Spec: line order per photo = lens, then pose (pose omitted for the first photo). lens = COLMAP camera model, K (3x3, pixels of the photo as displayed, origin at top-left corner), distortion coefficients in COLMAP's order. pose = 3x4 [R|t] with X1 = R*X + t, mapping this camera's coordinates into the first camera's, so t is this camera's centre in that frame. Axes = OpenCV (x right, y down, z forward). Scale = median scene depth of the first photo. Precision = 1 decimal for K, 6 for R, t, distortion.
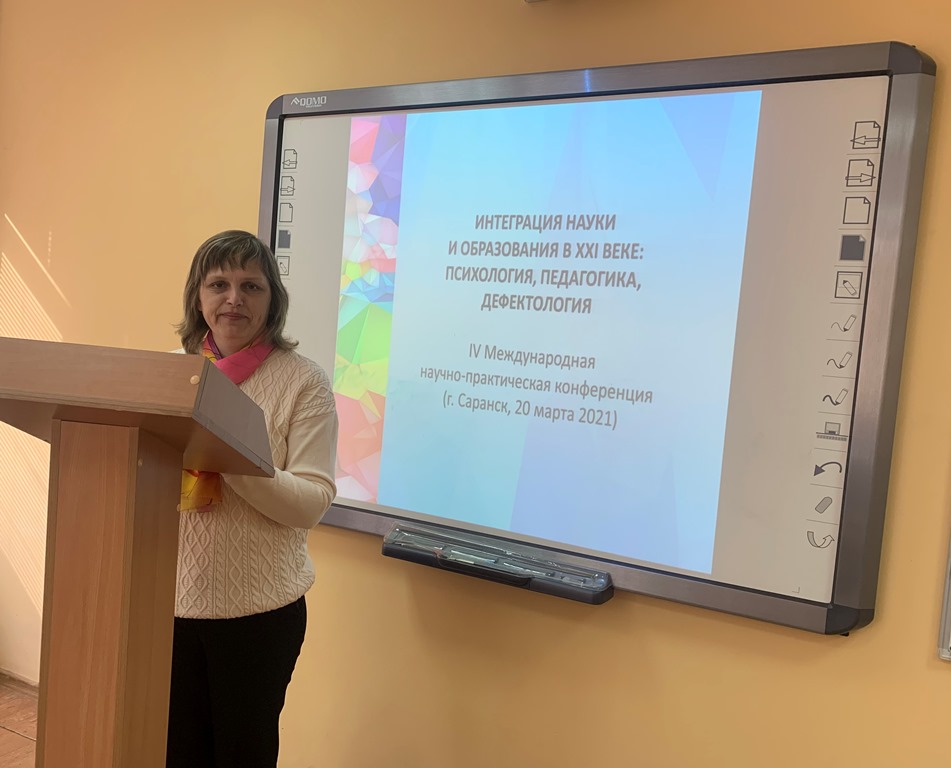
lens RADIAL K [[763.7, 0, 474.7], [0, 763.7, 390.1], [0, 0, 1]] dist [0.008179, -0.014838]
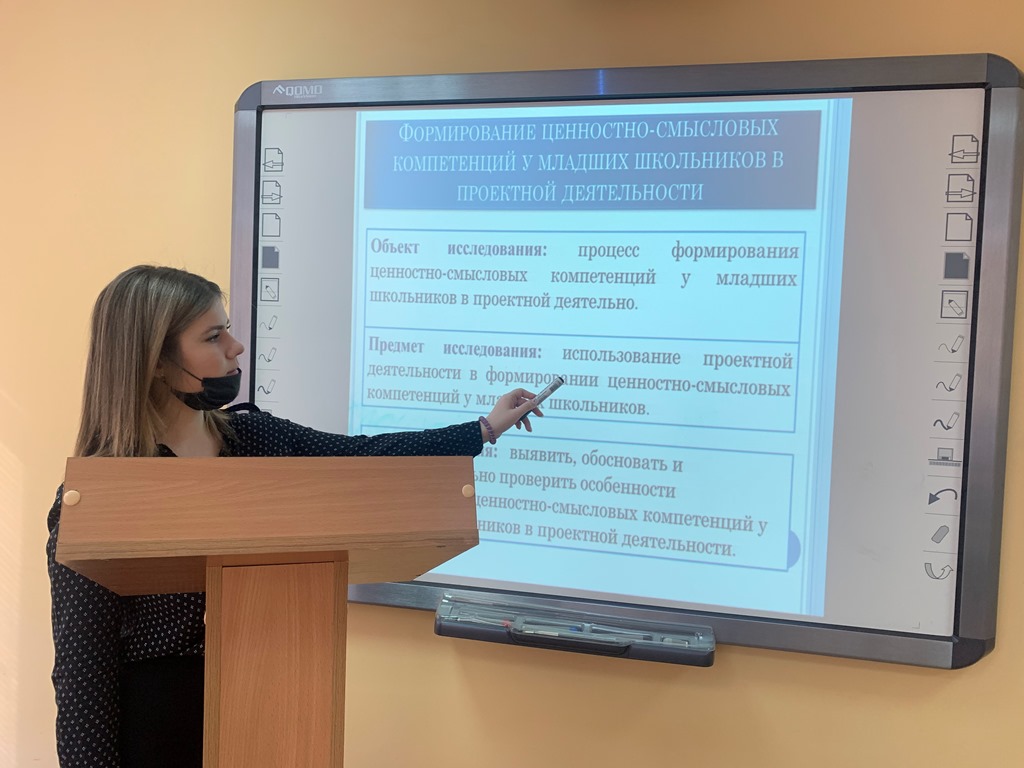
lens RADIAL K [[747.8, 0, 509.6], [0, 747.8, 372.2], [0, 0, 1]] dist [-0.001630, -0.002546]
pose [[0.967127, -0.057493, 0.247709, -0.282655], [0.058300, 0.998291, 0.004085, -0.086781], [-0.247521, 0.010491, 0.968826, 0.223794]]
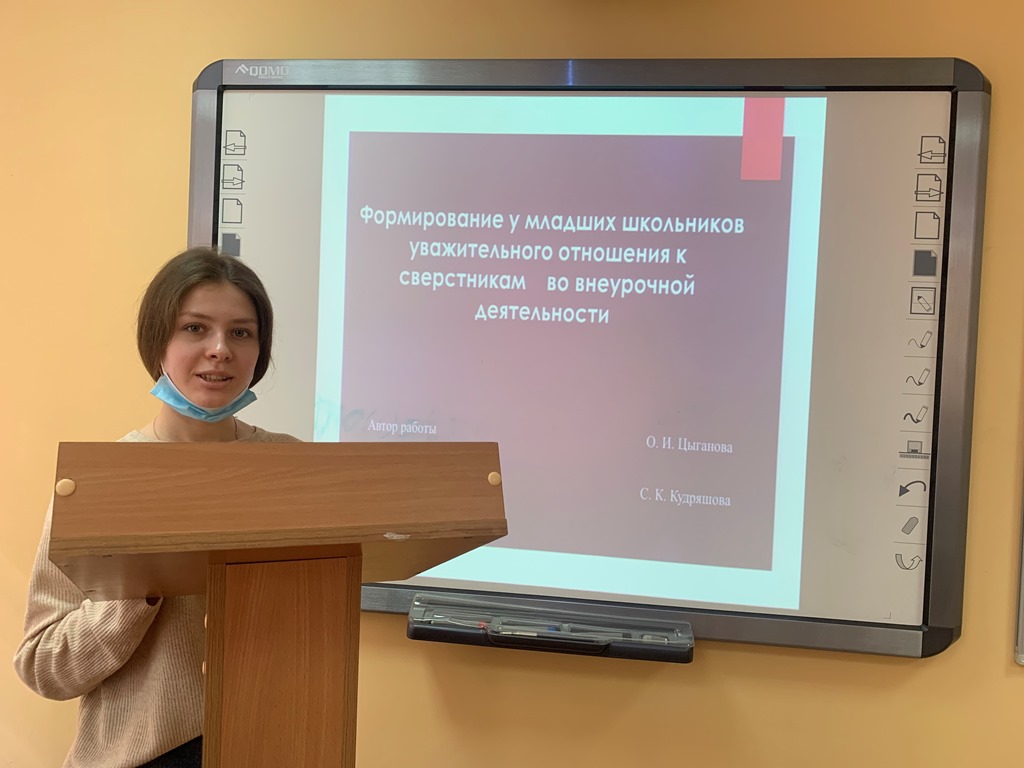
lens RADIAL K [[747.8, 0, 510.9], [0, 747.8, 369.5], [0, 0, 1]] dist [-0.001630, -0.002546]
pose [[0.941437, -0.051809, 0.333184, -0.329332], [0.055219, 0.998474, -0.000765, -0.075678], [-0.332636, 0.019118, 0.942861, 0.263396]]
